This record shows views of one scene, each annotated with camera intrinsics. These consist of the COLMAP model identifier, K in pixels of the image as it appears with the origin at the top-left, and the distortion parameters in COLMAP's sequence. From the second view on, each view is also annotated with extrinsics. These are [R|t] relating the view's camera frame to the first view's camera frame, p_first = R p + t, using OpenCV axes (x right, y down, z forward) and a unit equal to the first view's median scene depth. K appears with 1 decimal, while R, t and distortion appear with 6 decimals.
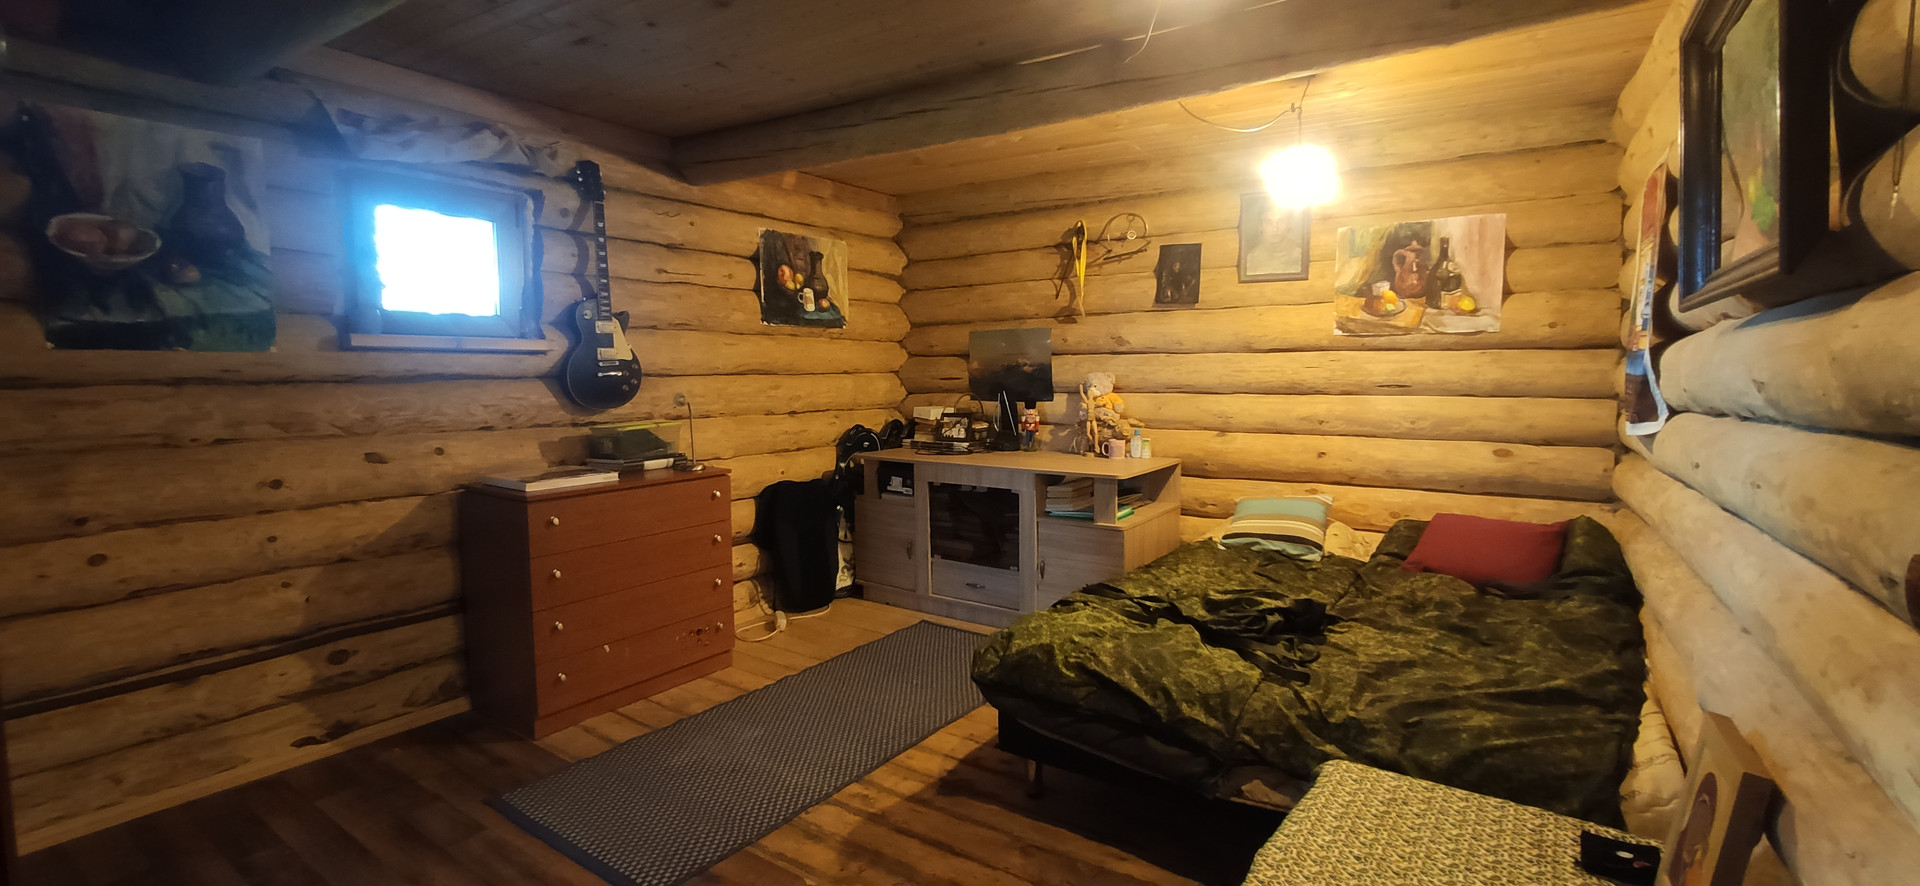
lens RADIAL K [[841.6, 0, 963.9], [0, 841.6, 437.6], [0, 0, 1]] dist [-0.044073, 0.029768]
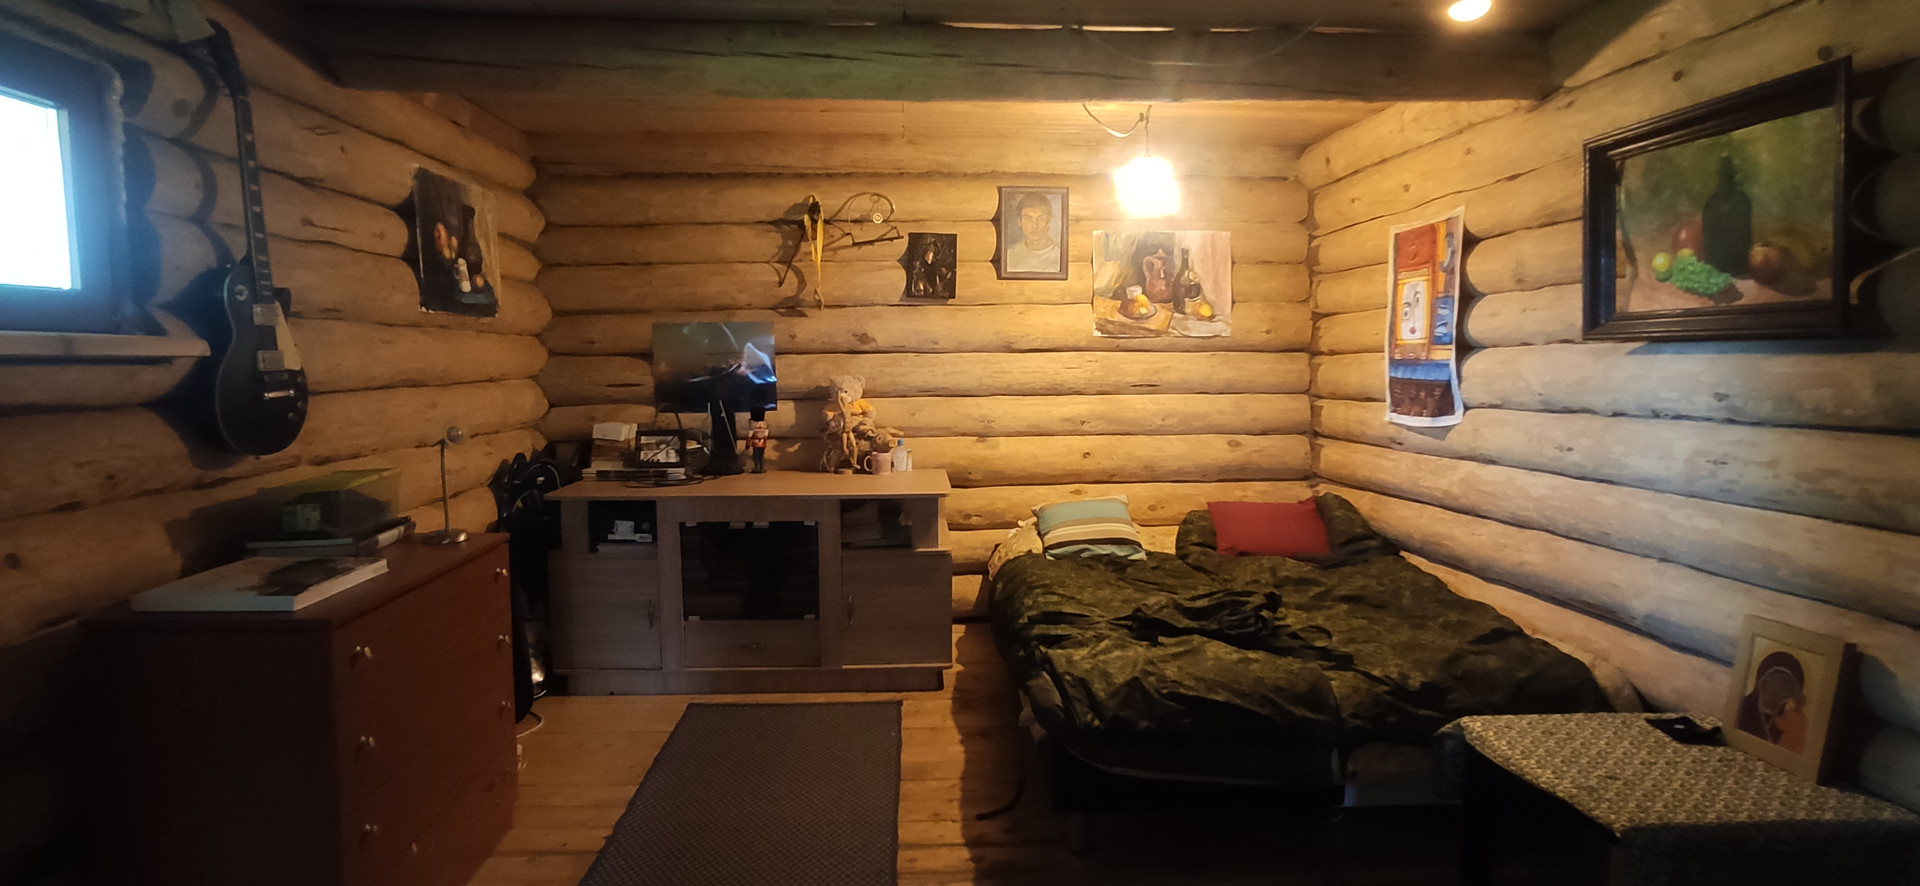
lens RADIAL K [[989.5, 0, 967.7], [0, 989.5, 439.8], [0, 0, 1]] dist [-0.060236, 0.042326]
pose [[0.791300, -0.053700, 0.609066, -0.406284], [0.051971, 0.998438, 0.020508, -0.029687], [-0.609215, 0.015426, 0.792855, 0.143842]]
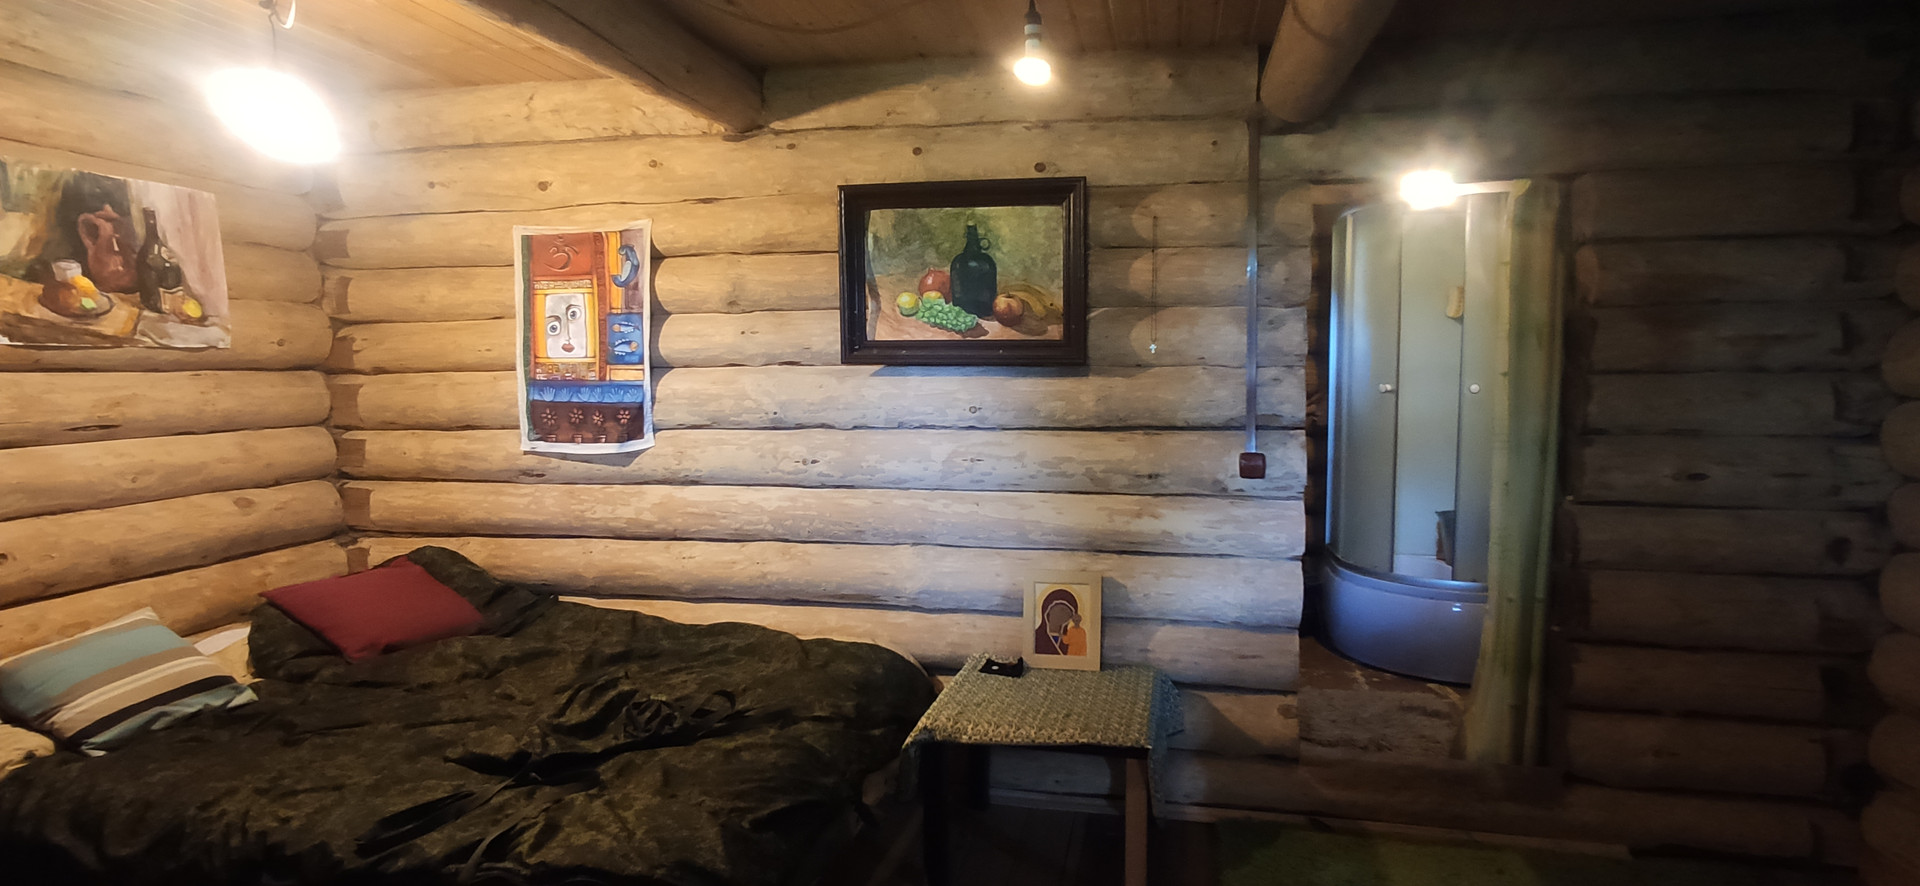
lens RADIAL K [[989.5, 0, 967.7], [0, 989.5, 439.8], [0, 0, 1]] dist [-0.060236, 0.042326]
pose [[-0.379732, -0.073882, 0.922142, -0.402689], [0.071080, 0.991529, 0.108711, -0.082114], [-0.922362, 0.106827, -0.371264, 0.633798]]
